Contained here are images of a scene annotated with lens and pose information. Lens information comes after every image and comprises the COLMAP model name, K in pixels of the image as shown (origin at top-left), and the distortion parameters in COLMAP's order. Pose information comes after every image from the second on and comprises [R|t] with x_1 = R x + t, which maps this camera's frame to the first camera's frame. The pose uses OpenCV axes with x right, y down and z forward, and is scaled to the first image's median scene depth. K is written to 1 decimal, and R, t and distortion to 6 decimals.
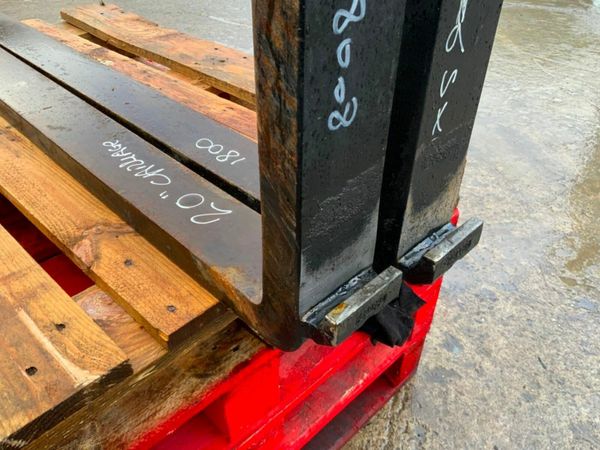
lens RADIAL K [[493.7, 0, 300.0], [0, 493.7, 225.0], [0, 0, 1]] dist [0.116572, -0.267552]
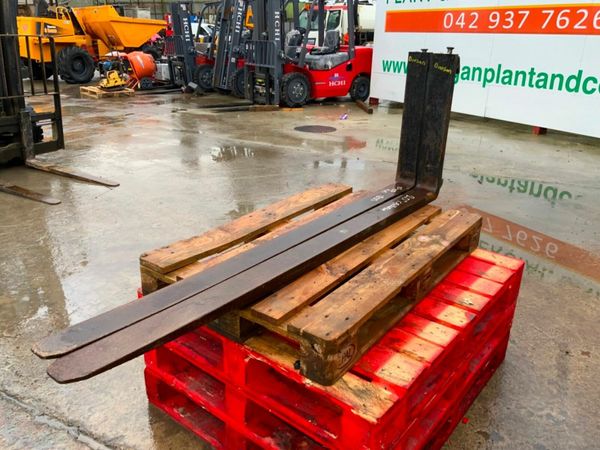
lens RADIAL K [[502.4, 0, 291.8], [0, 502.4, 223.2], [0, 0, 1]] dist [0.009210, -0.054316]
pose [[-0.112668, -0.367106, 0.923330, -3.161185], [0.586786, 0.725324, 0.359983, -1.525410], [-0.801865, 0.582356, 0.133692, 1.115950]]
